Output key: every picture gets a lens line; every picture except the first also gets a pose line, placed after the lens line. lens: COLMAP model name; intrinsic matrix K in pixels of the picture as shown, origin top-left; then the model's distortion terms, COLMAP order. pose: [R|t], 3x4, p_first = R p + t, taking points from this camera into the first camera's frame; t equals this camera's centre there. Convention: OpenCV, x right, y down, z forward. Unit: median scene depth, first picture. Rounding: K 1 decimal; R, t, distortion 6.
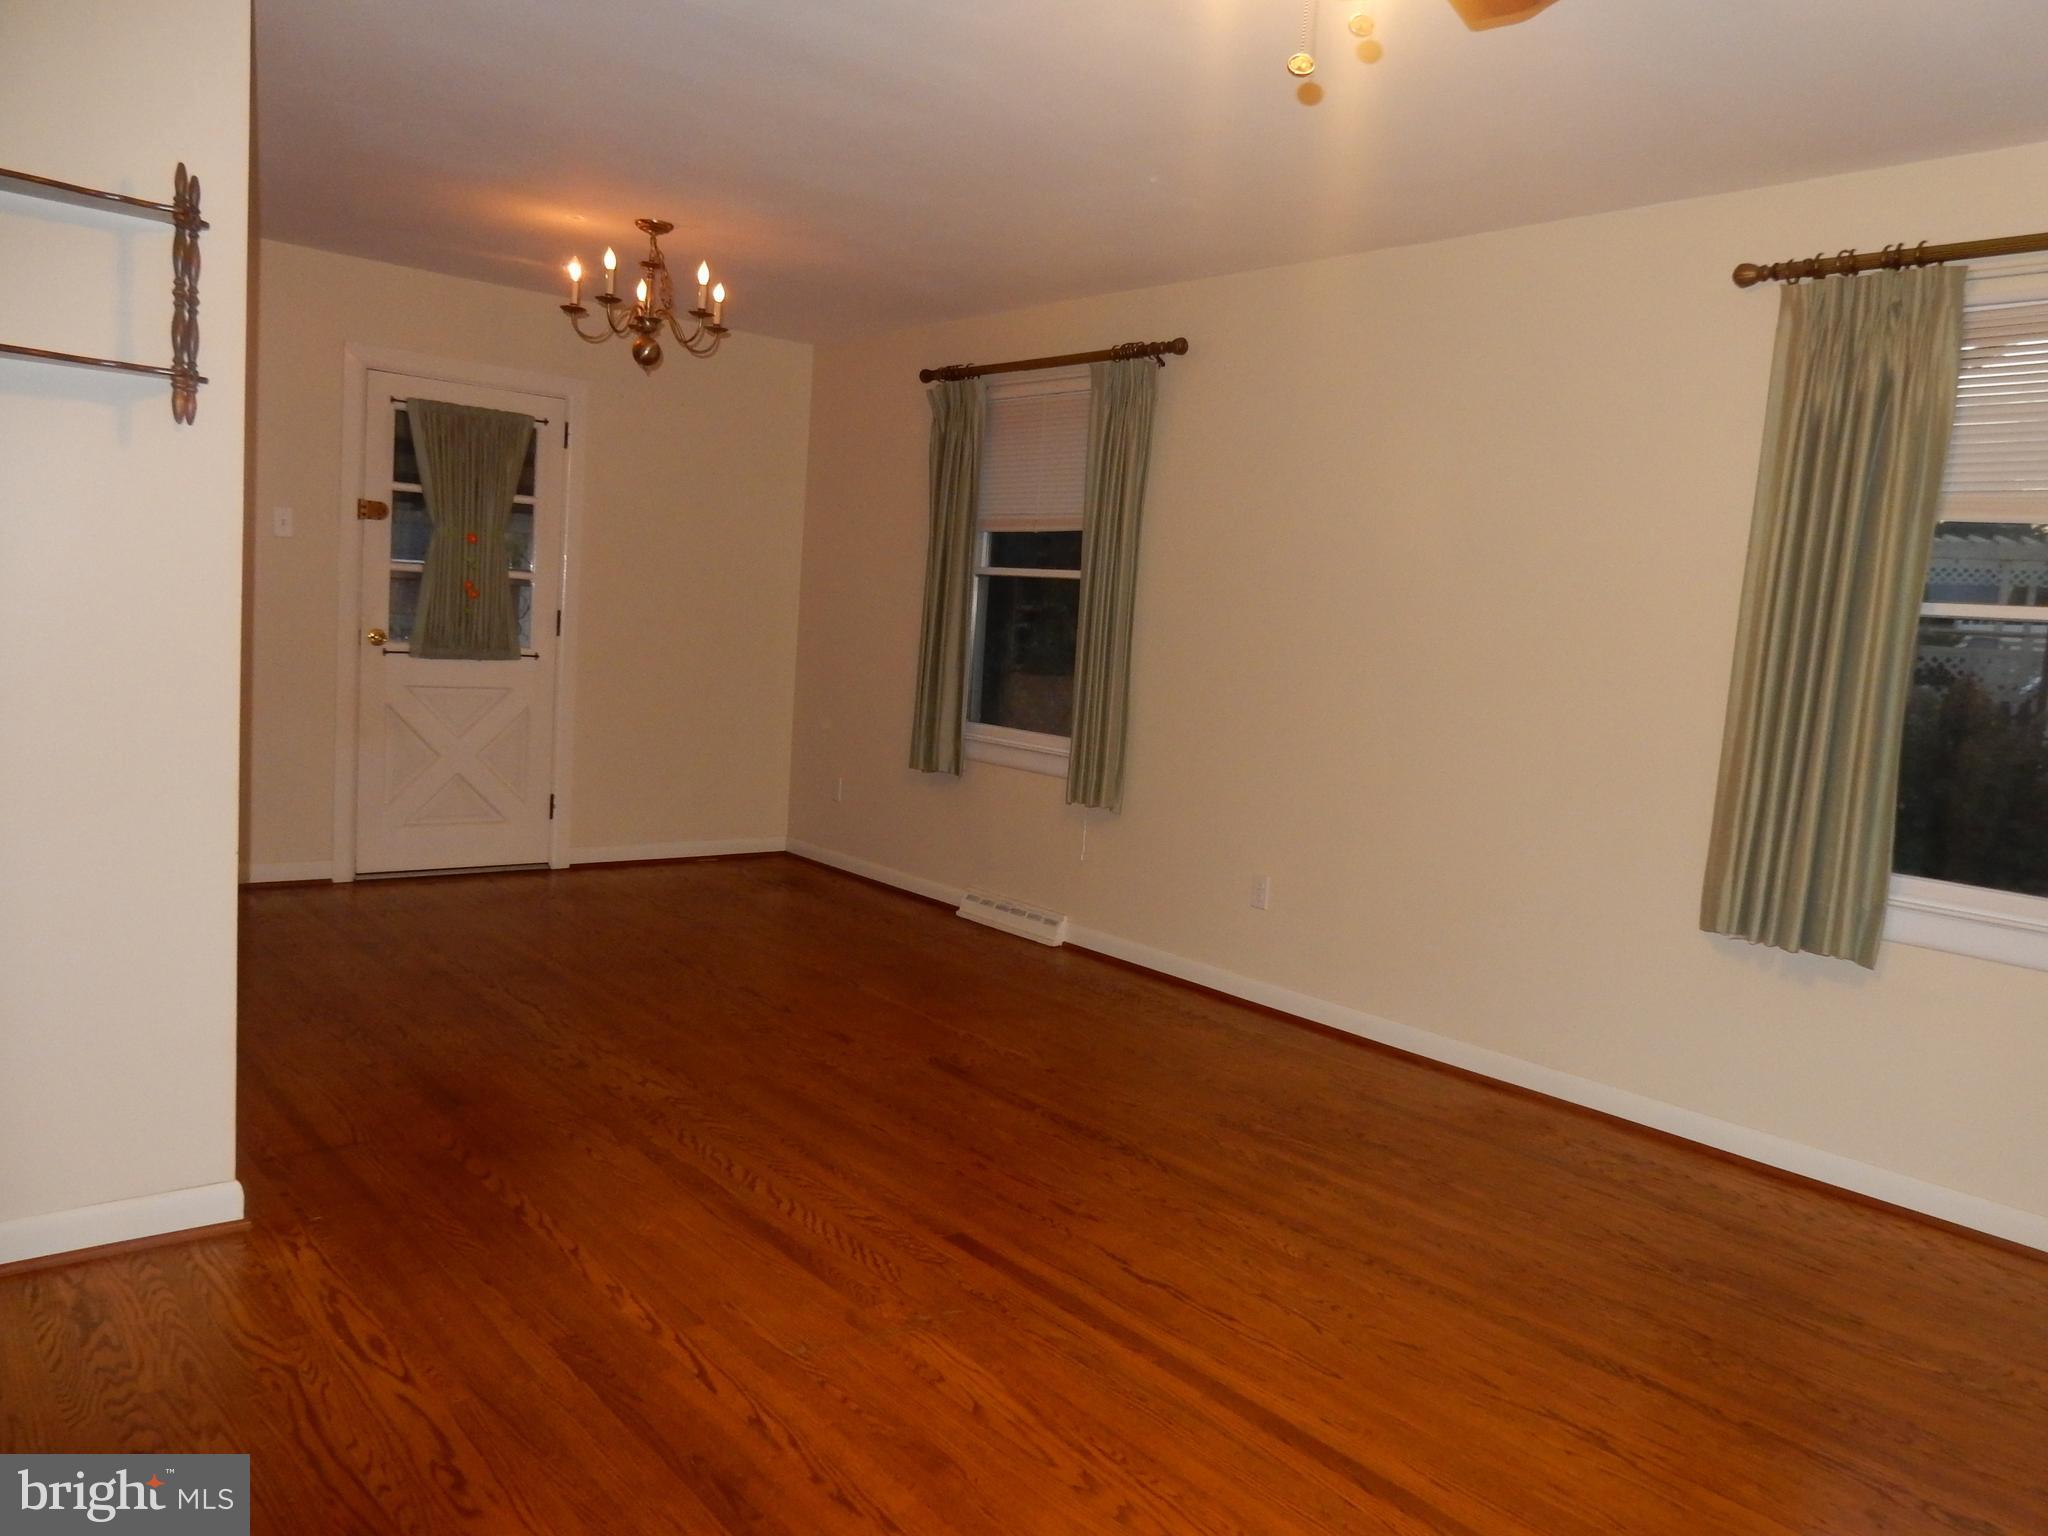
lens RADIAL K [[1564.3, 0, 1024.0], [0, 1564.3, 768.0], [0, 0, 1]] dist [0.012325, 0.001774]
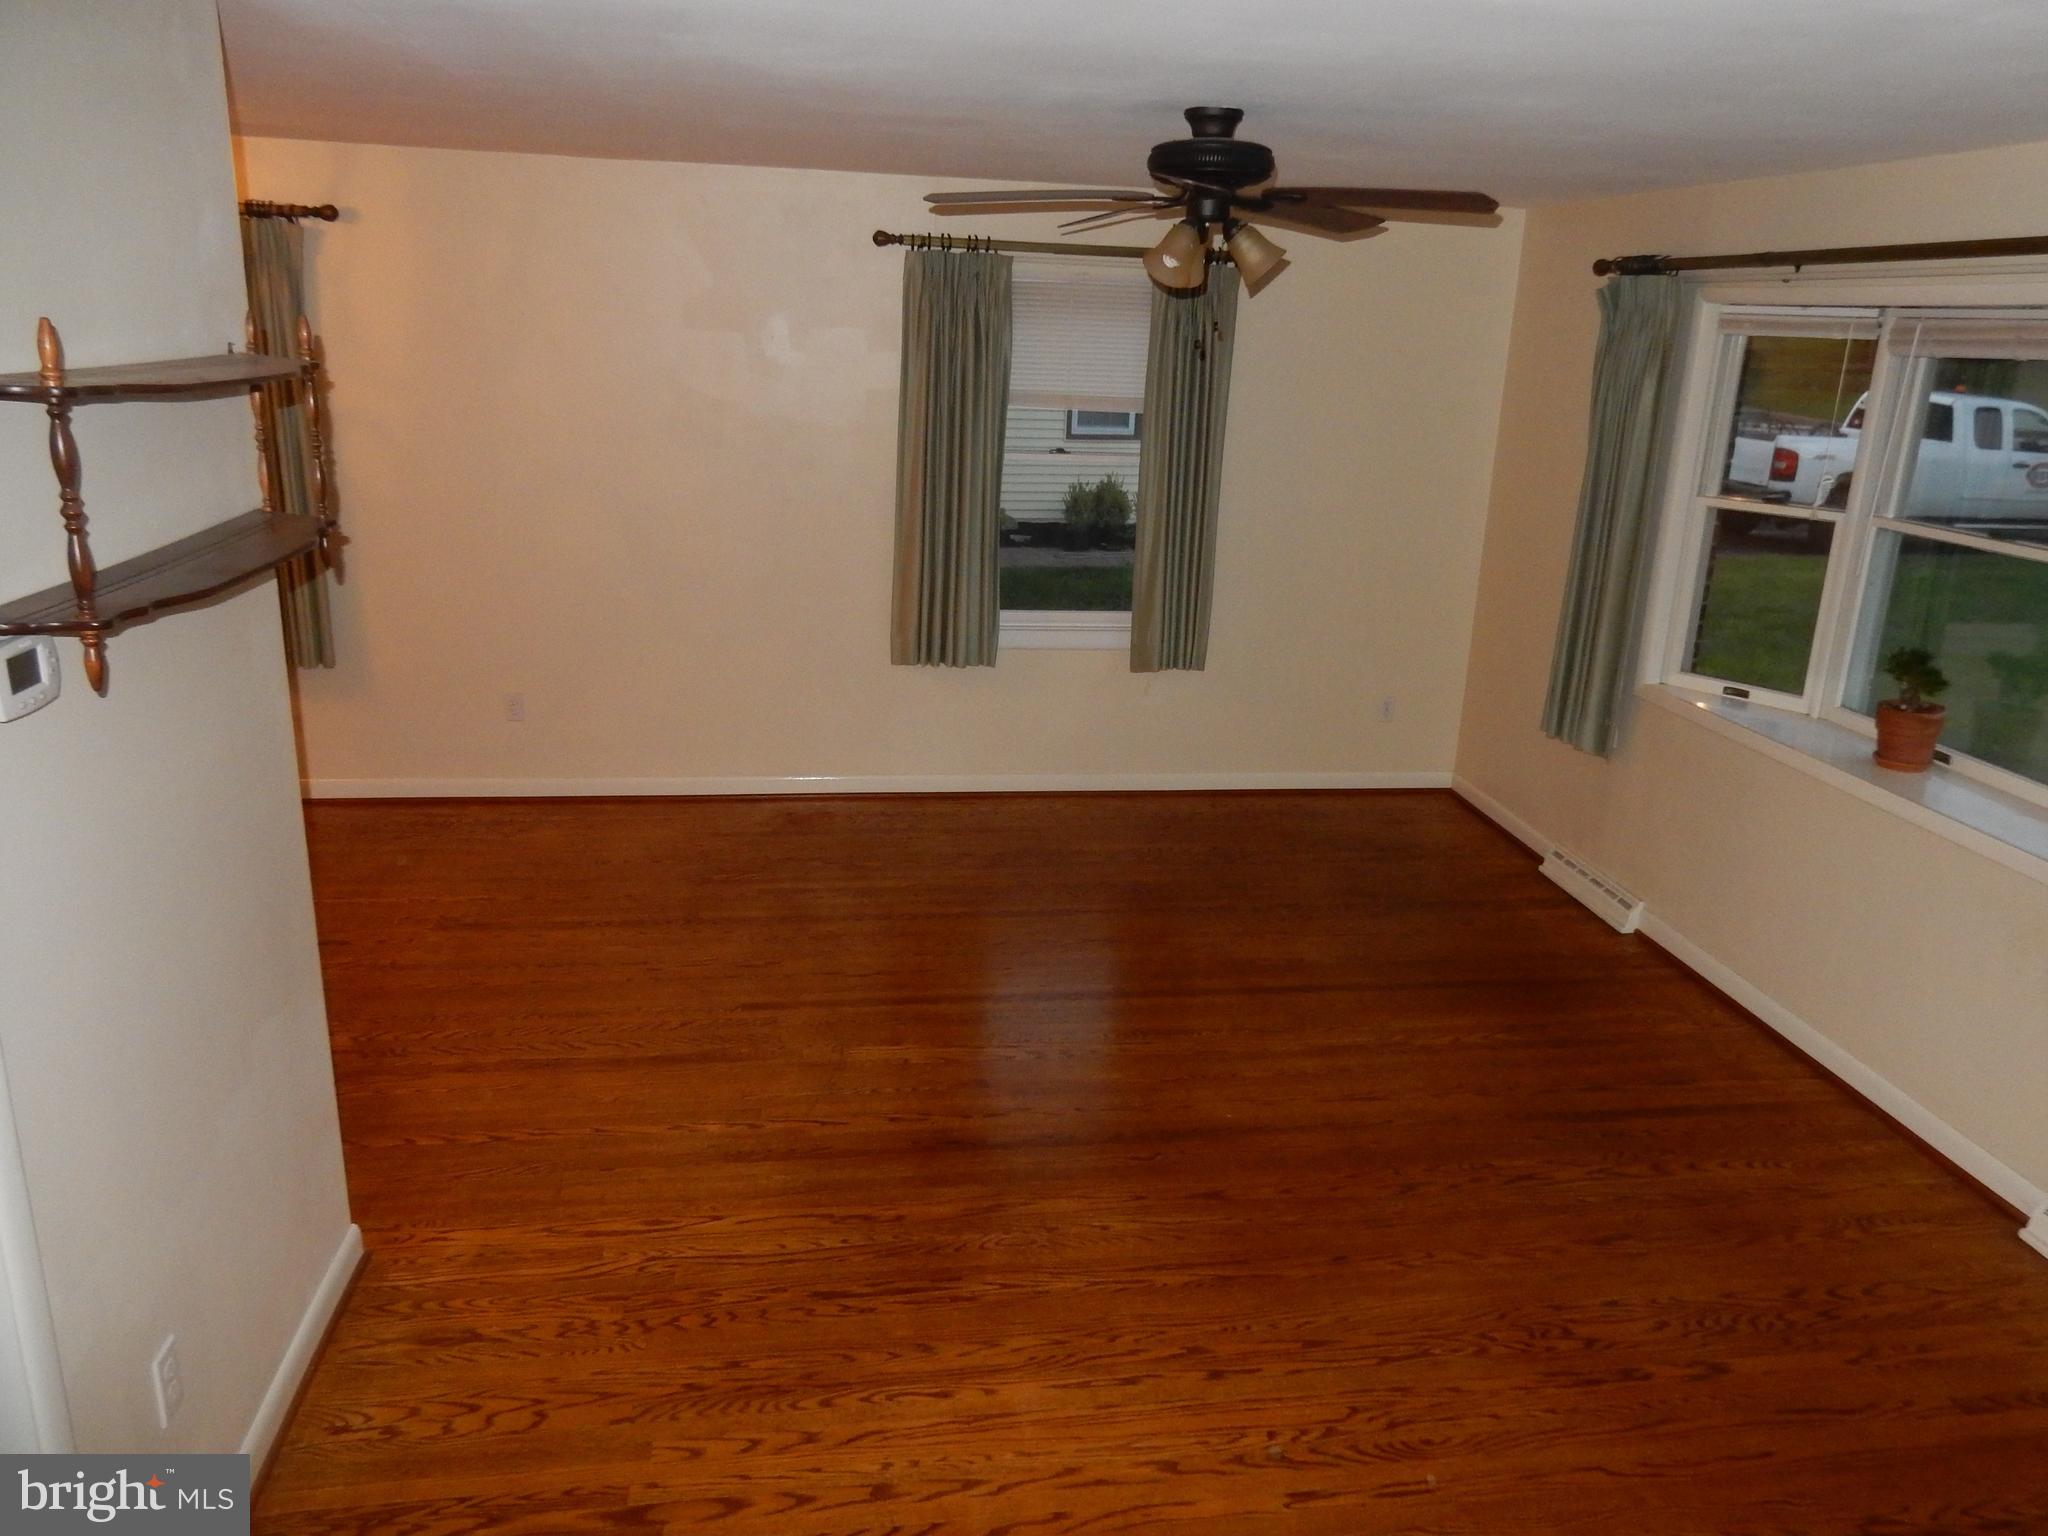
lens RADIAL K [[1503.4, 0, 1024.0], [0, 1503.4, 768.0], [0, 0, 1]] dist [-0.012411, -0.003860]
pose [[0.521343, -0.293977, 0.801111, -0.763625], [0.092860, 0.952756, 0.289194, -0.233790], [-0.848280, -0.076378, 0.524011, 0.045356]]
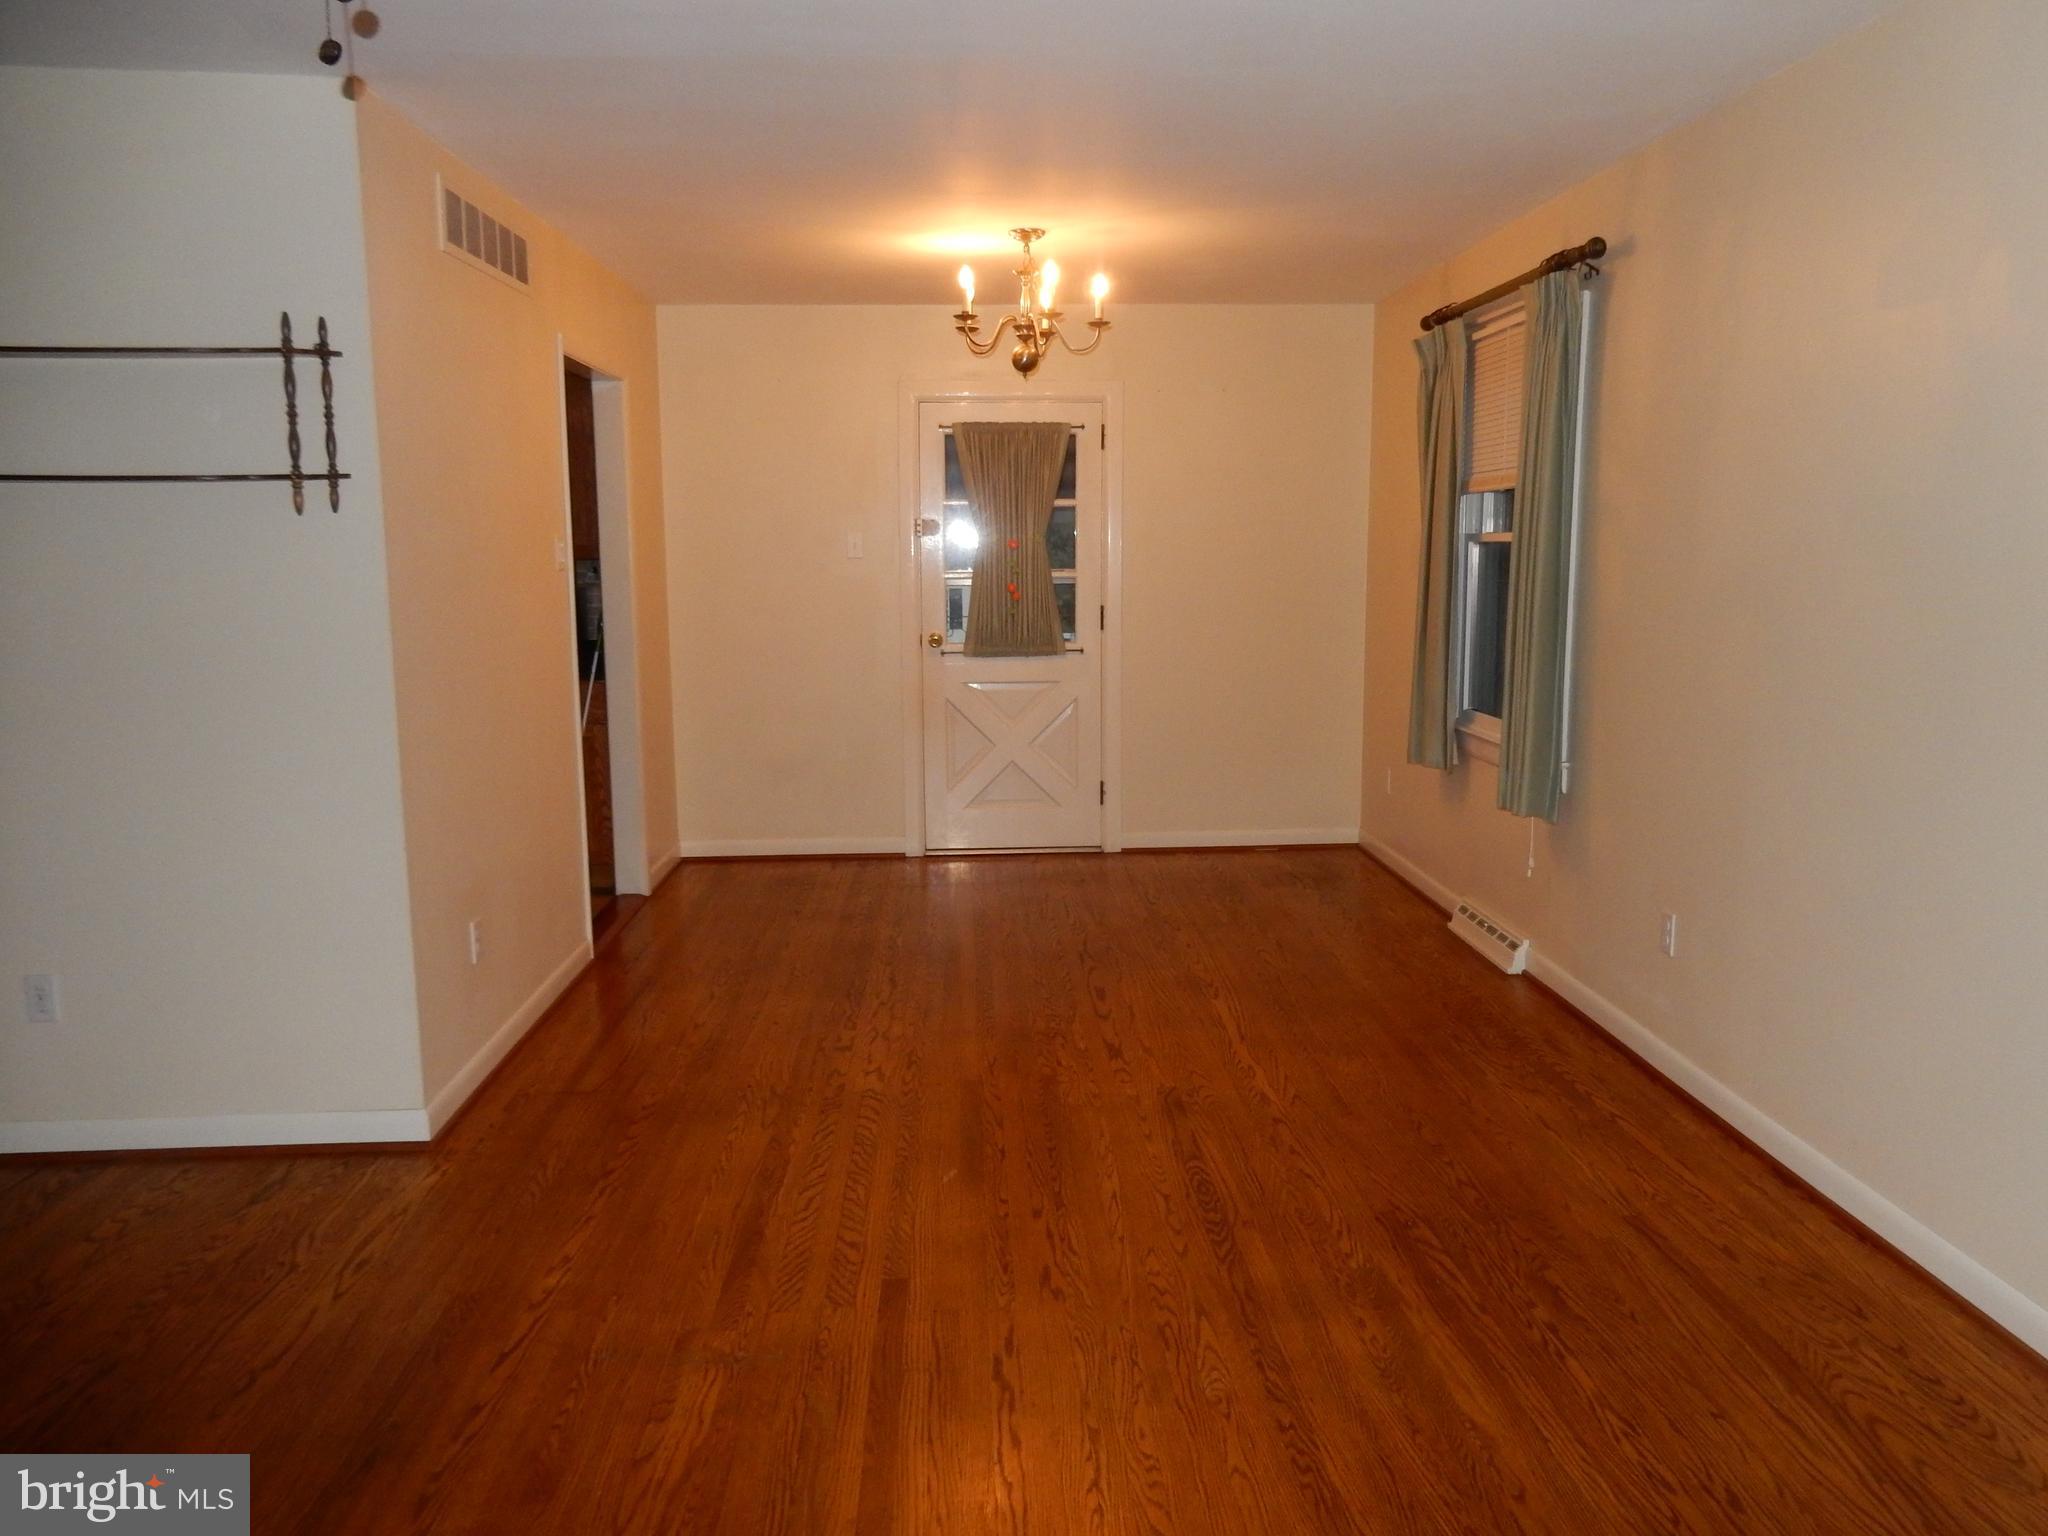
lens RADIAL K [[1537.9, 0, 996.8], [0, 1537.9, 771.7], [0, 0, 1]] dist [-0.000324, -0.005832]
pose [[0.791370, 0.016565, -0.611112, 0.453110], [0.000436, 0.999617, 0.027660, -0.030090], [0.611337, -0.022156, 0.791060, 0.237468]]
